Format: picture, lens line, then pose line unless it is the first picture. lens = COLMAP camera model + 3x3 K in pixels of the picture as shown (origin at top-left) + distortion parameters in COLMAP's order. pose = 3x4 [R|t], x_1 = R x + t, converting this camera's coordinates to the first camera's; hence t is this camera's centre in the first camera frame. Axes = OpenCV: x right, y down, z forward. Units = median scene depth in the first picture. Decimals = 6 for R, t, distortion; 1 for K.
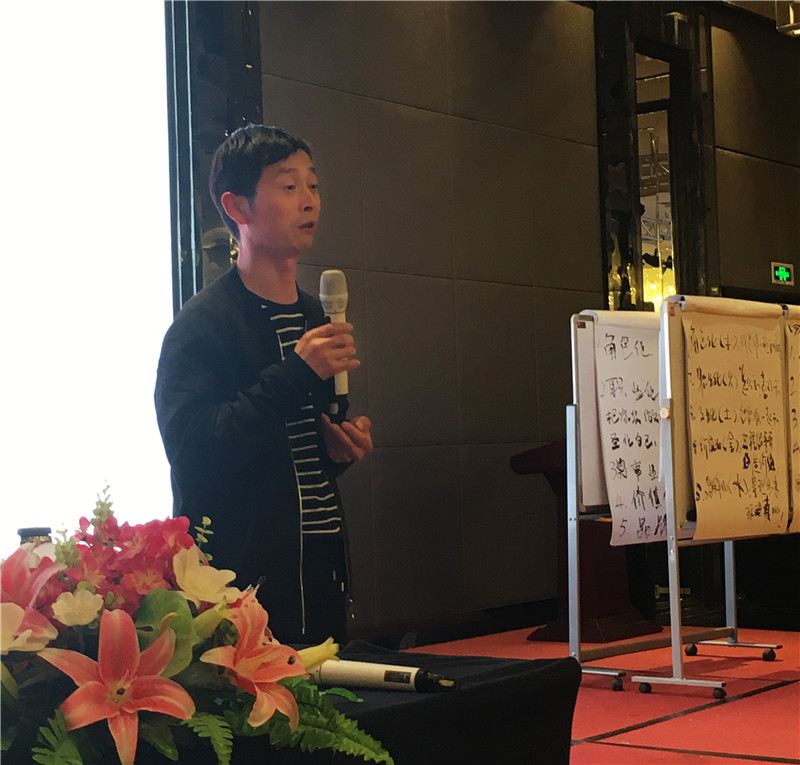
lens RADIAL K [[1779.1, 0, 429.7], [0, 1779.1, 369.4], [0, 0, 1]] dist [0.061395, 0.000000]
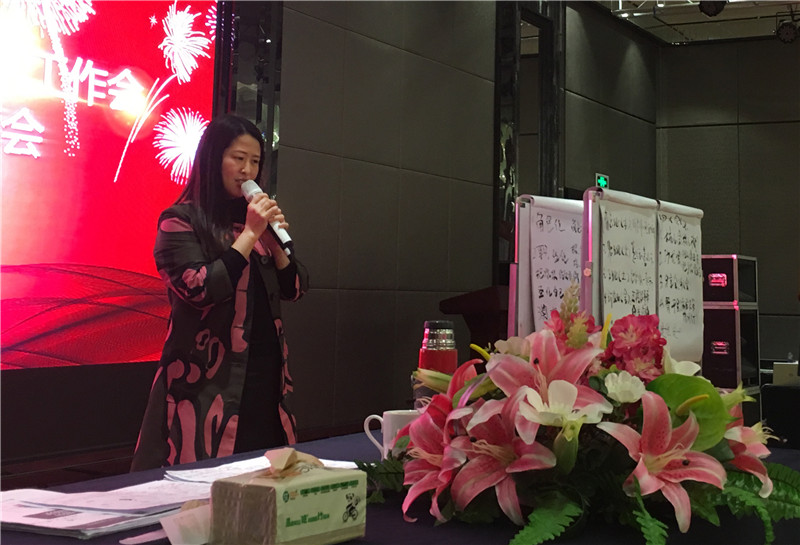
lens RADIAL K [[1253.2, 0, 489.0], [0, 1253.2, 118.7], [0, 0, 1]] dist [0.063075, 0.000000]
pose [[0.982818, 0.070572, 0.170555, -0.109026], [-0.052779, 0.992890, -0.106698, 0.013273], [-0.176872, 0.095863, 0.979554, 0.051001]]
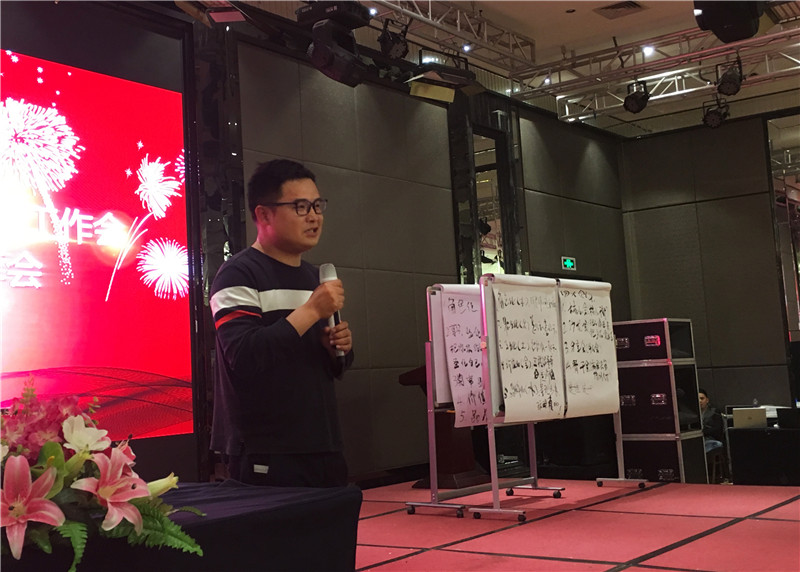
lens RADIAL K [[1052.0, 0, 355.0], [0, 1052.0, 249.4], [0, 0, 1]] dist [0.062182, 0.000000]
pose [[0.999460, -0.022707, -0.023756, 0.036272], [0.020817, 0.996814, -0.077000, 0.008442], [0.025428, 0.076464, 0.996748, 0.018760]]
